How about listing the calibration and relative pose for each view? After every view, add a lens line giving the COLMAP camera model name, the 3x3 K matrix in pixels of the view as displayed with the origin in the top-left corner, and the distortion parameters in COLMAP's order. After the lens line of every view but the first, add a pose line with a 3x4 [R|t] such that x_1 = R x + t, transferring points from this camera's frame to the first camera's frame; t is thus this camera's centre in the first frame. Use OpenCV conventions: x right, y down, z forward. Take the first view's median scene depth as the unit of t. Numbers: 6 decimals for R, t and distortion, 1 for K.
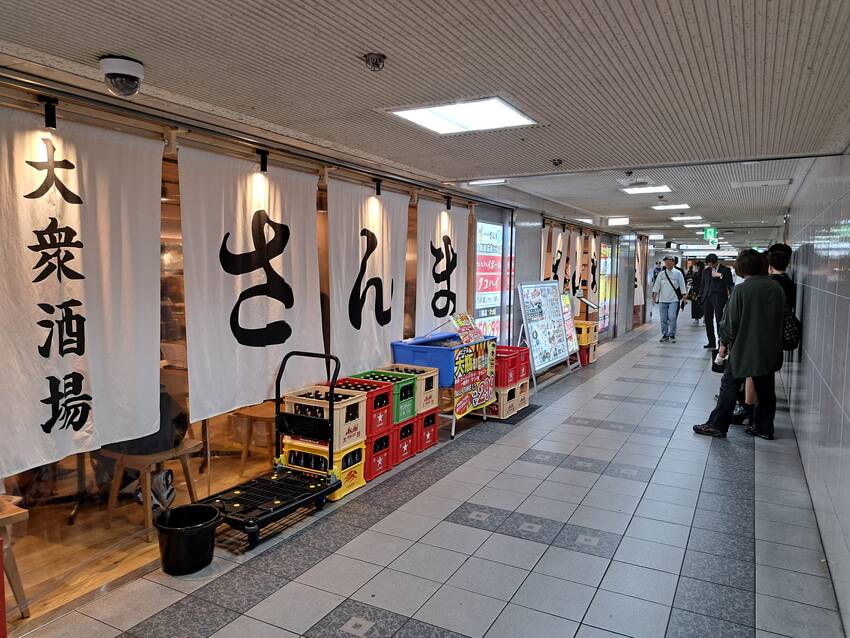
lens RADIAL K [[647.8, 0, 397.2], [0, 647.8, 327.3], [0, 0, 1]] dist [0.077693, -0.075427]
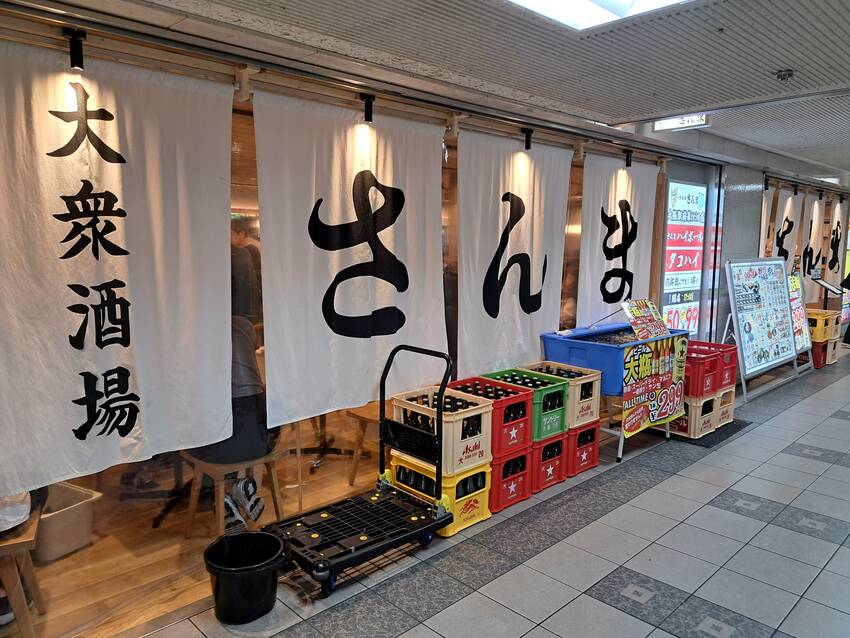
lens RADIAL K [[647.8, 0, 393.2], [0, 647.8, 319.6], [0, 0, 1]] dist [0.077693, -0.075427]
pose [[0.956657, 0.031947, -0.289459, 0.063990], [-0.024605, 0.999277, 0.028969, -0.018647], [0.290175, -0.020592, 0.956752, 0.231841]]
